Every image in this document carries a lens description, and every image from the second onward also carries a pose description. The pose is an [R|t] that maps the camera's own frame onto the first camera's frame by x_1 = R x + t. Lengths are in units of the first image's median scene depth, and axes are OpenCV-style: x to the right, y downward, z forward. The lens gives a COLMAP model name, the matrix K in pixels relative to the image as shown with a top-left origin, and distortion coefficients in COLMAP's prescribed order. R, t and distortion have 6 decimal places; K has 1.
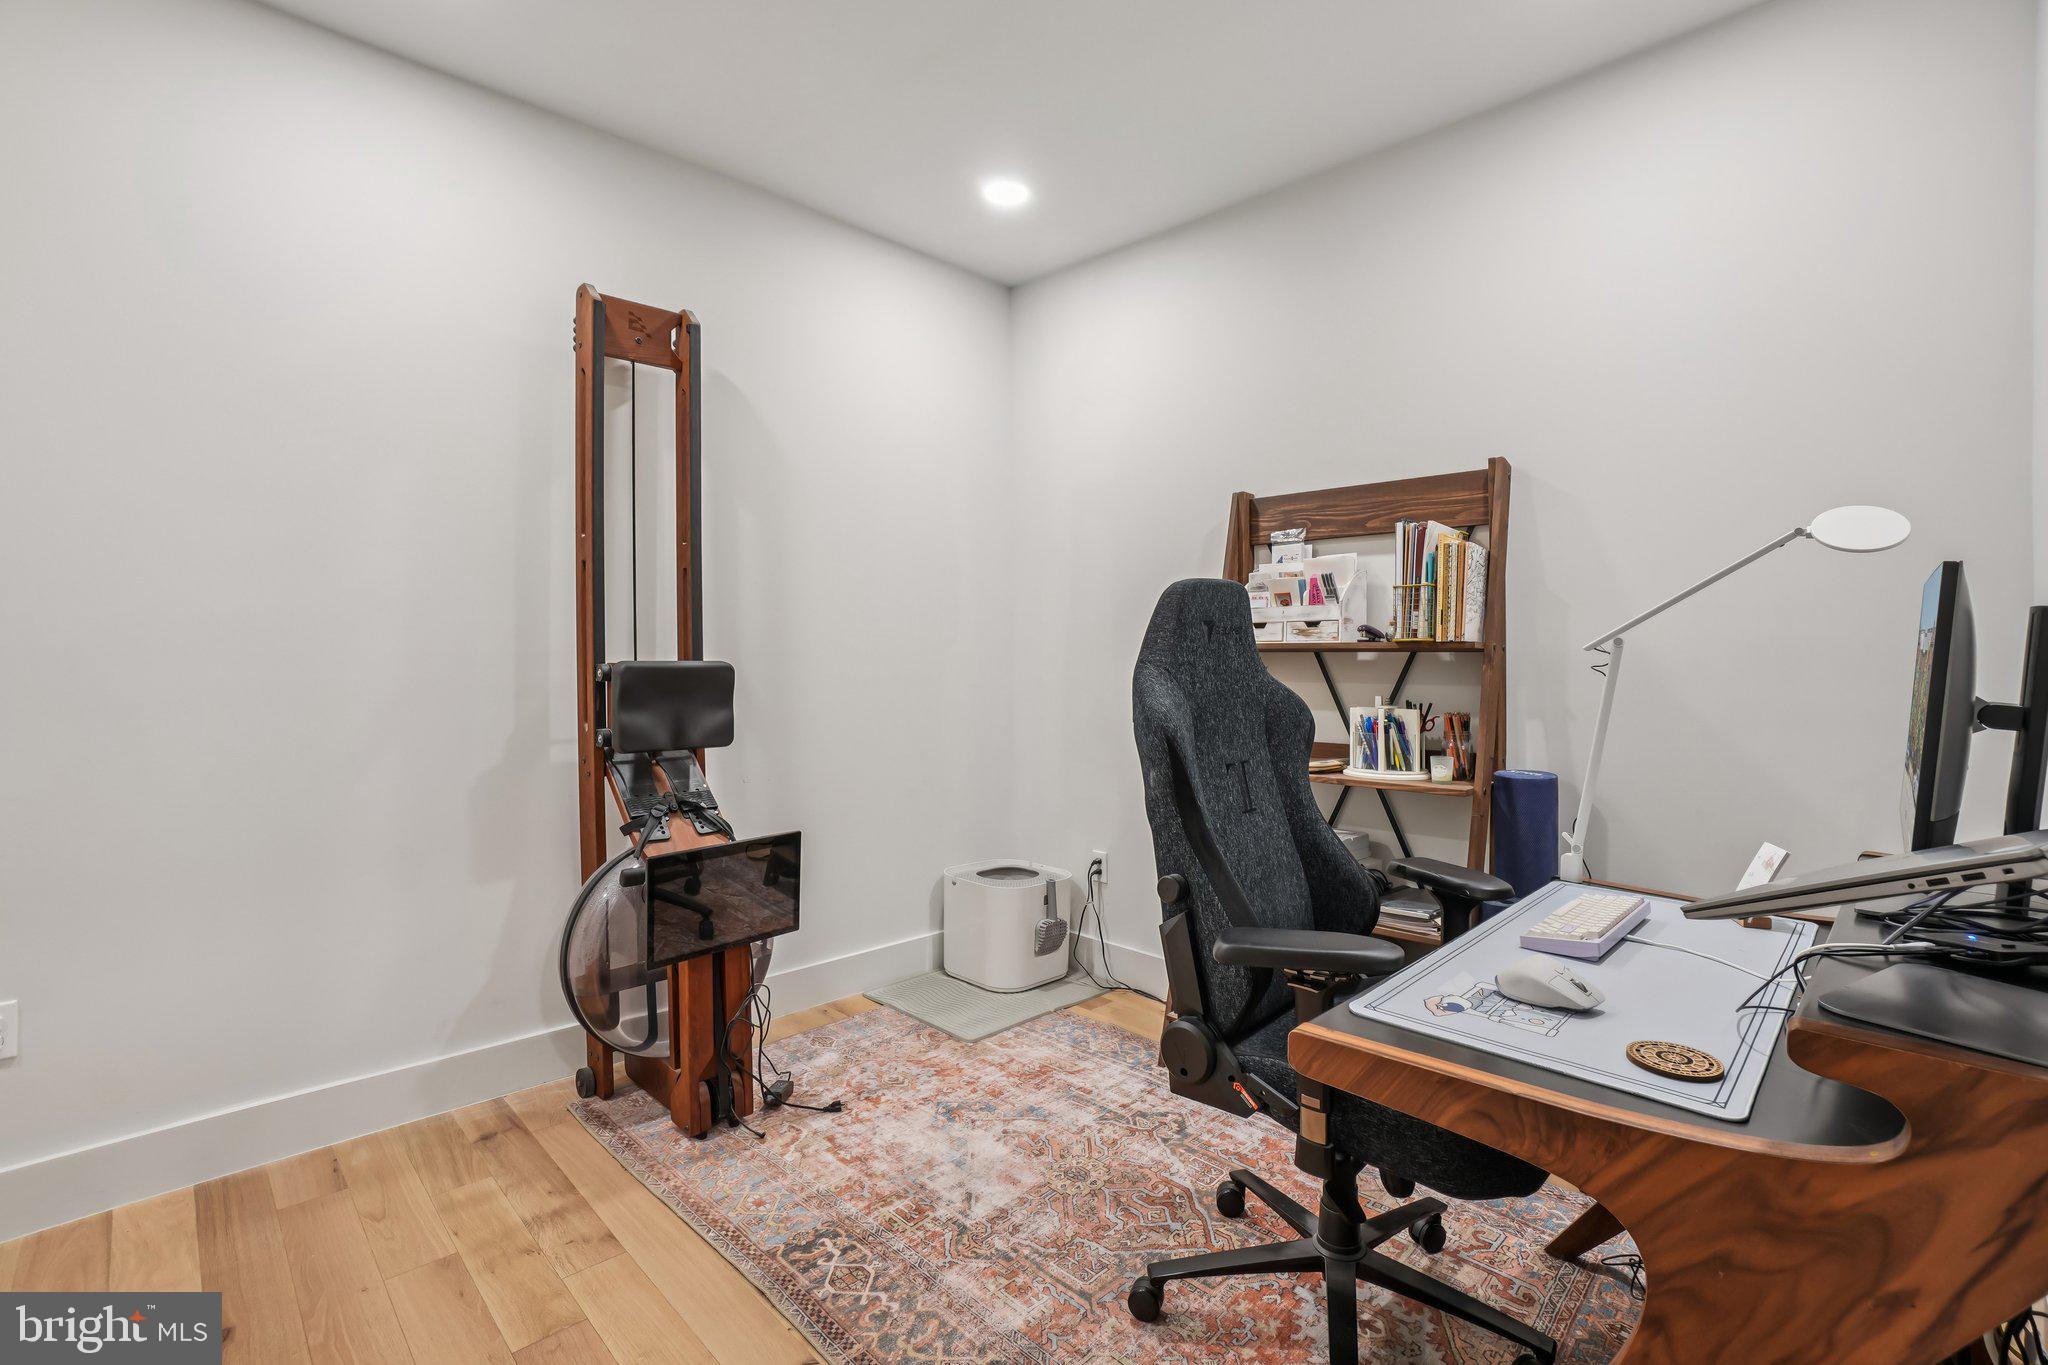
lens RADIAL K [[917.0, 0, 1009.5], [0, 917.0, 681.0], [0, 0, 1]] dist [-0.047396, 0.012673]
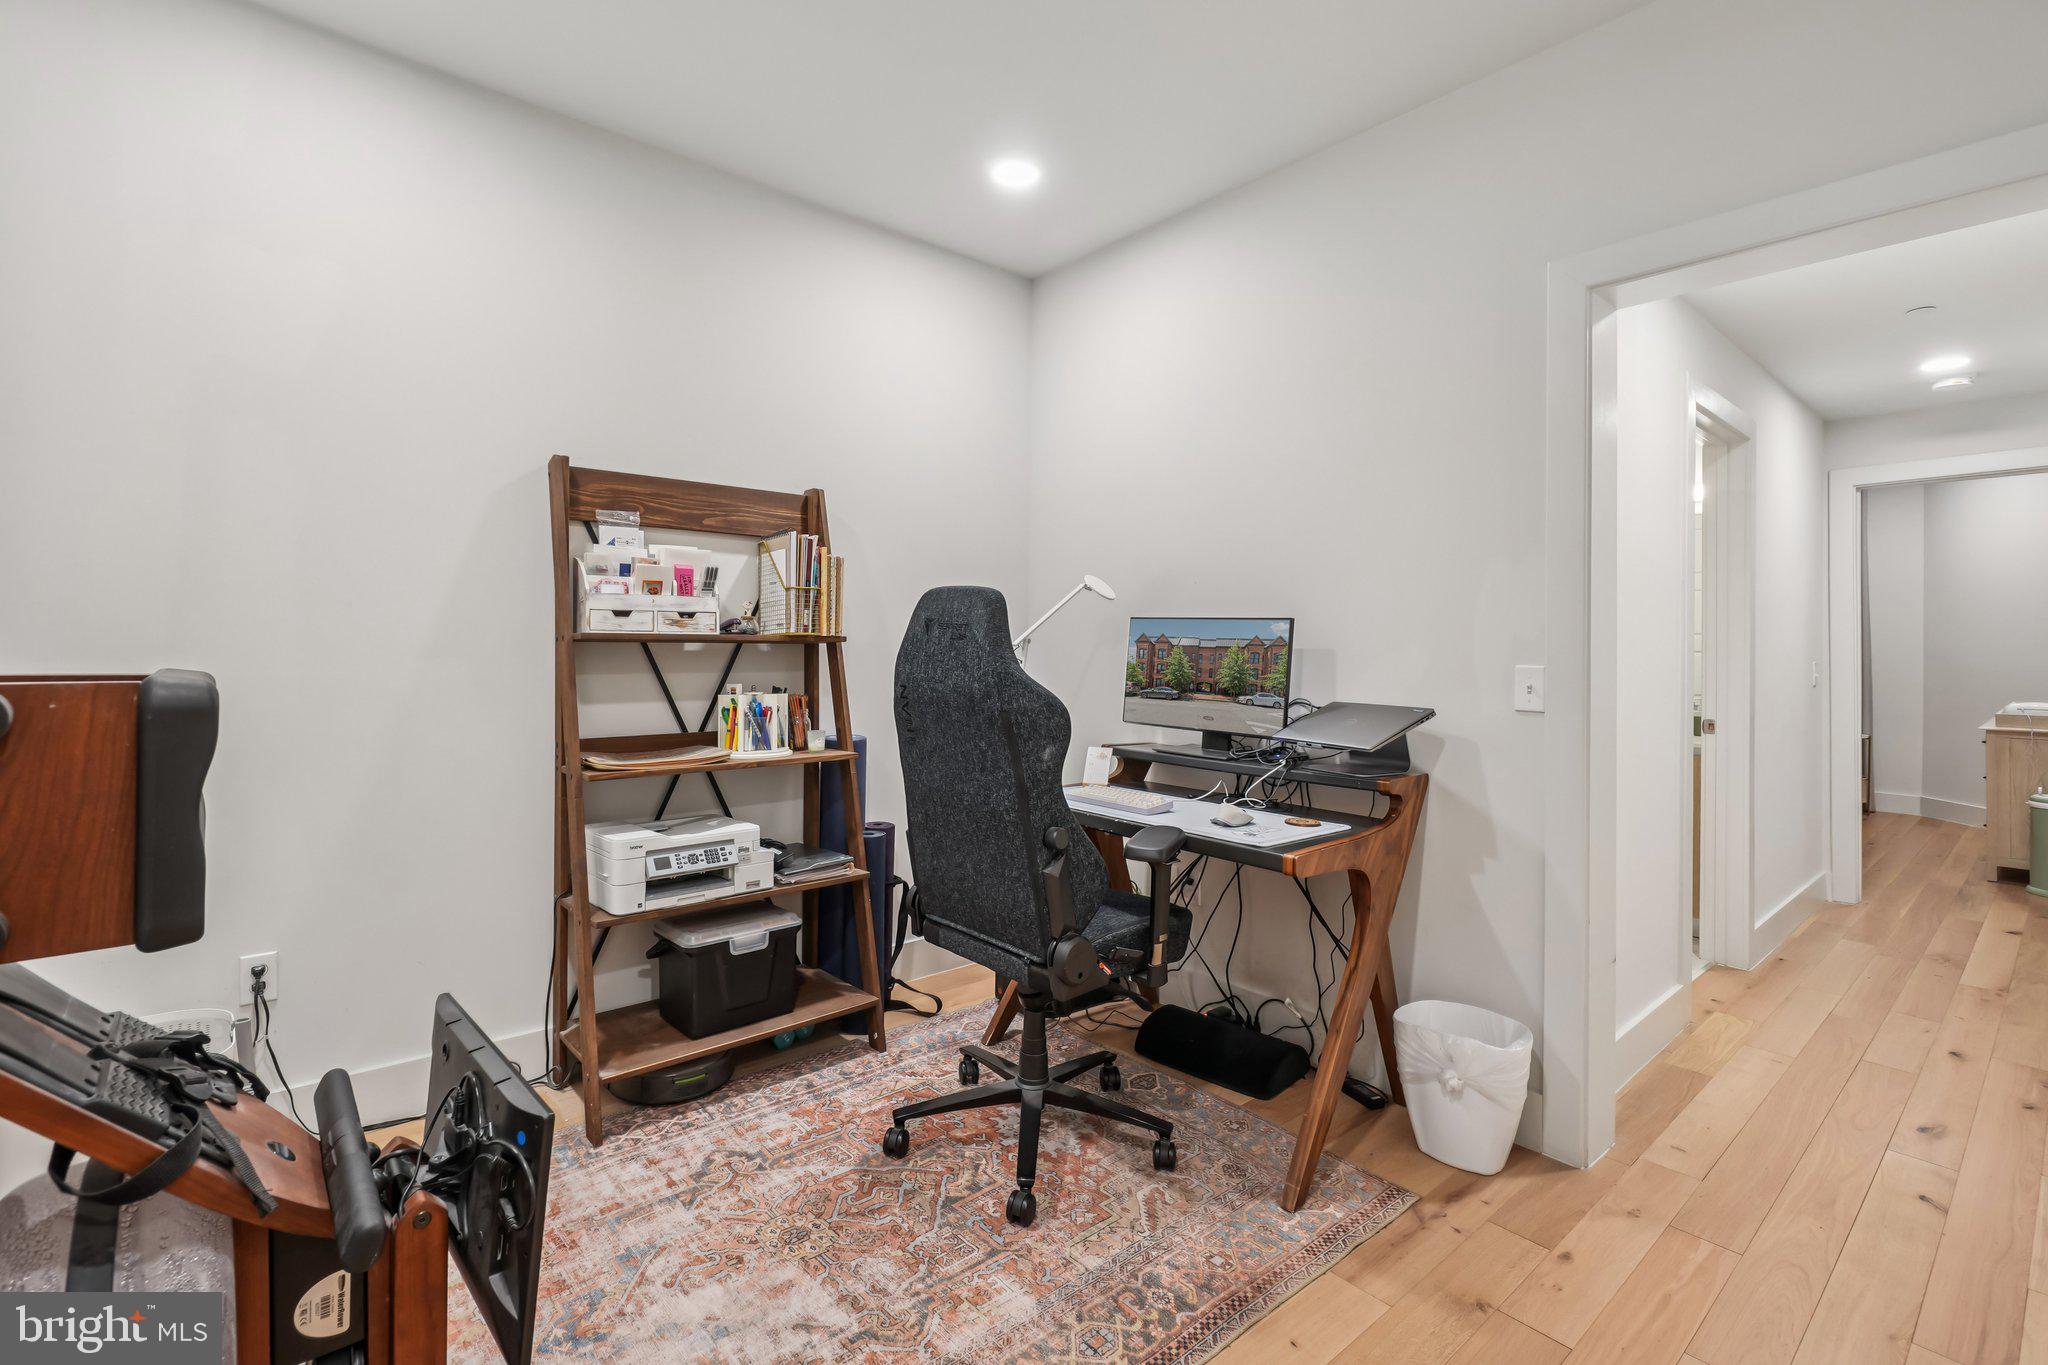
lens RADIAL K [[917.0, 0, 995.9], [0, 917.0, 662.5], [0, 0, 1]] dist [-0.047396, 0.012673]
pose [[0.081368, -0.020542, 0.996472, -0.690200], [0.019667, 0.999626, 0.019001, -0.025595], [-0.996490, 0.018052, 0.081742, 0.642696]]
